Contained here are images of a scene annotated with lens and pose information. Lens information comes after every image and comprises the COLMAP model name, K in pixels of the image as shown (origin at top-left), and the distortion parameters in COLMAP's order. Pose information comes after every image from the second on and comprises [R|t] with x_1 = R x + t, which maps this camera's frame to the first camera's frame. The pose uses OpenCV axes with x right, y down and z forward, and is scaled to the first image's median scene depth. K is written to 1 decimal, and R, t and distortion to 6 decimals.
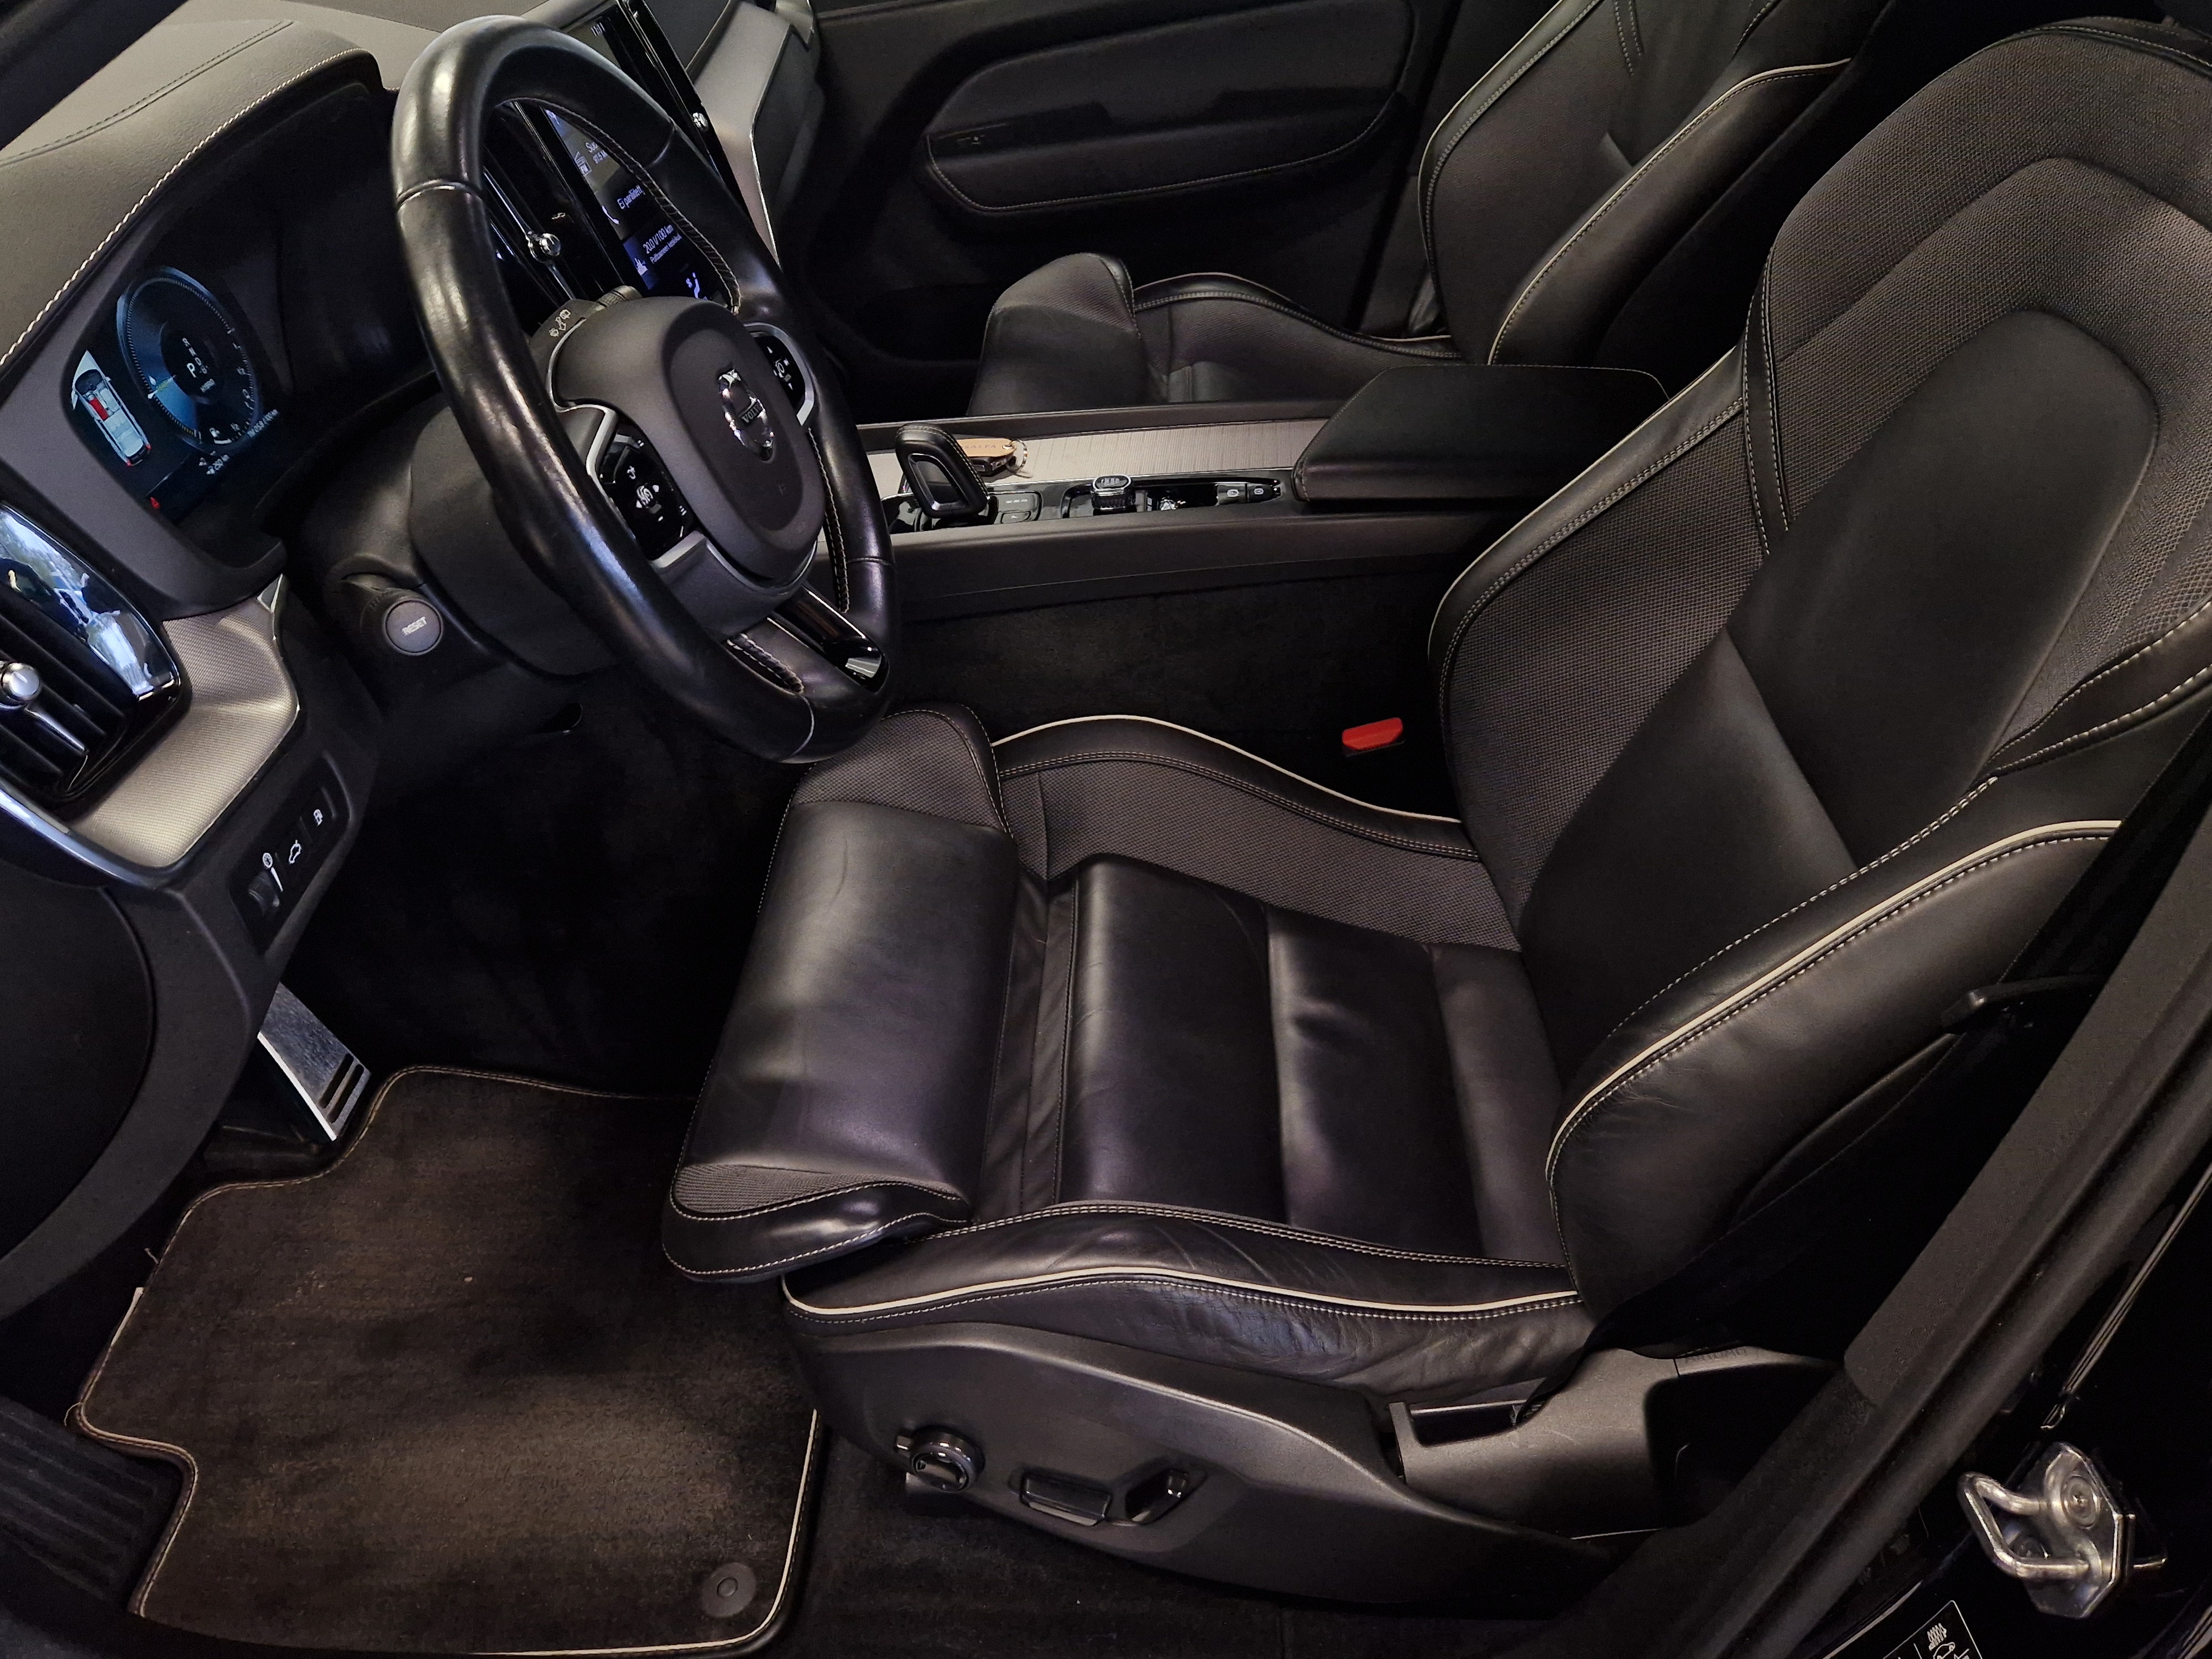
lens RADIAL K [[1726.7, 0, 1110.4], [0, 1726.7, 818.5], [0, 0, 1]] dist [0.075563, -0.086269]
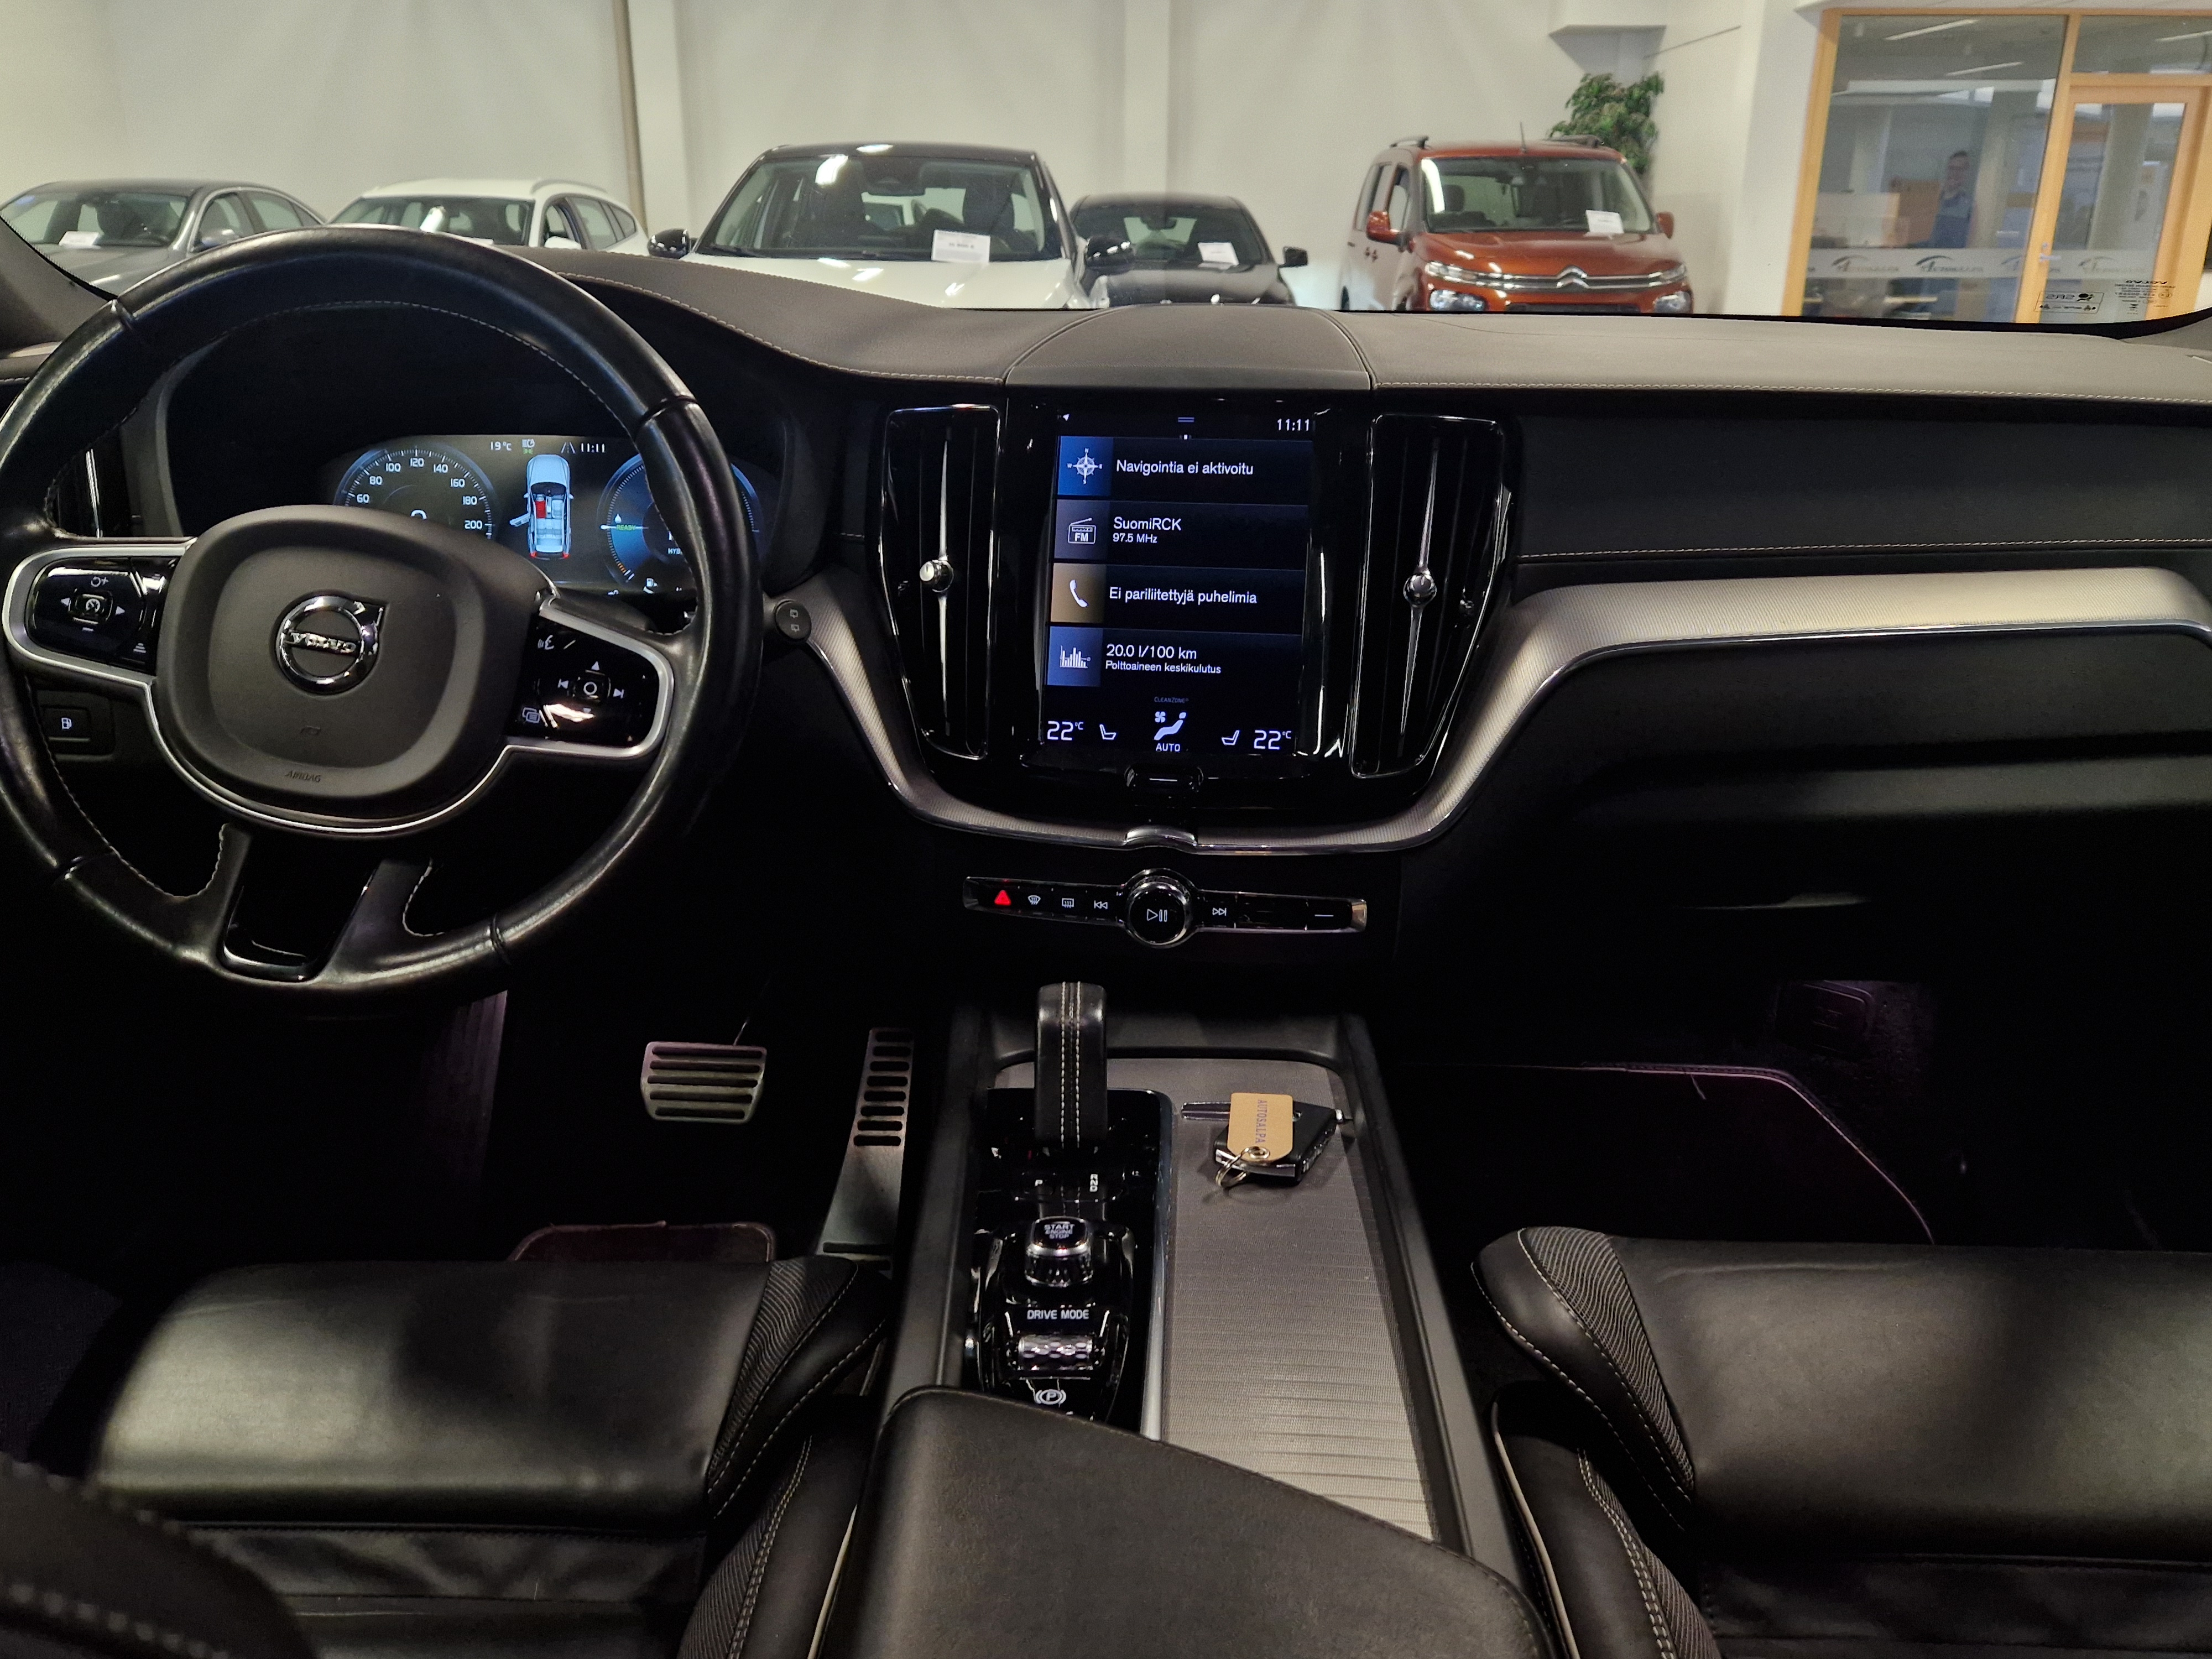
lens RADIAL K [[1726.7, 0, 1110.4], [0, 1726.7, 818.5], [0, 0, 1]] dist [0.075563, -0.086269]
pose [[0.022658, 0.352612, -0.935495, 0.456667], [-0.604362, 0.750230, 0.268143, -0.427829], [0.796387, 0.559302, 0.230104, 0.759804]]
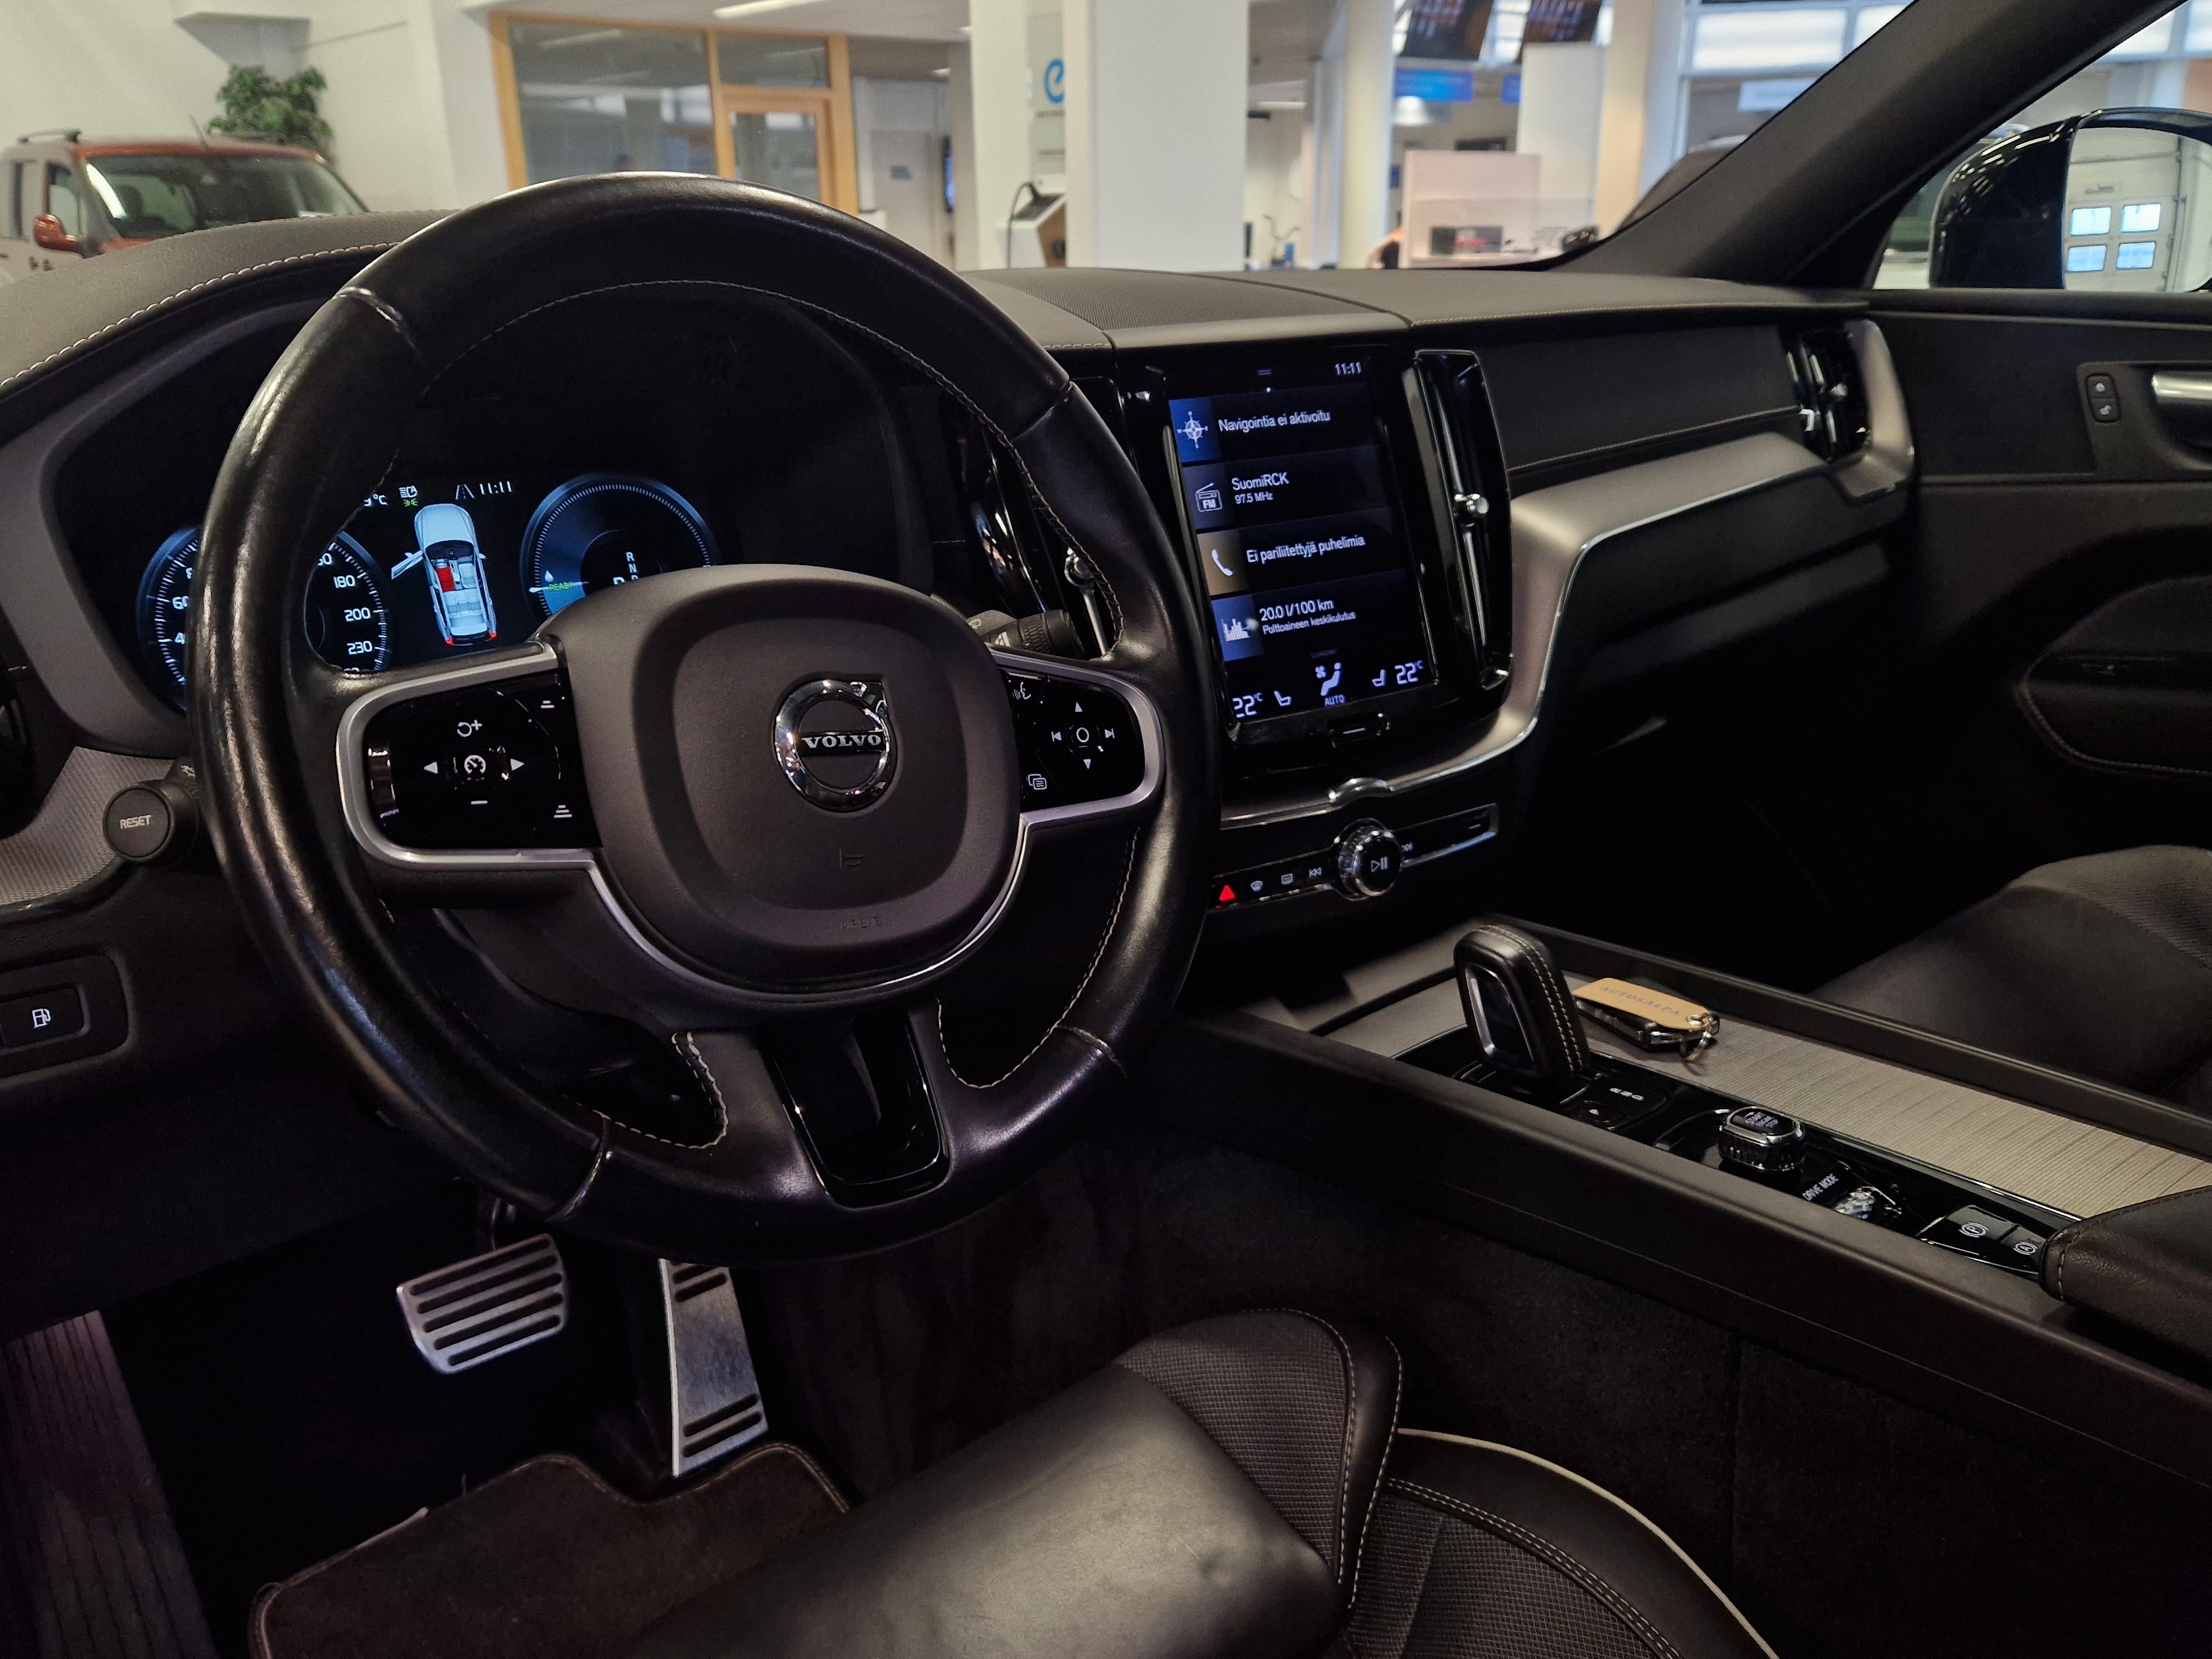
lens RADIAL K [[1726.7, 0, 1110.4], [0, 1726.7, 818.5], [0, 0, 1]] dist [0.075563, -0.086269]
pose [[0.666899, 0.259988, -0.698321, 0.226839], [-0.446326, 0.889818, -0.094960, -0.123666], [0.596690, 0.375008, 0.709458, 0.389887]]
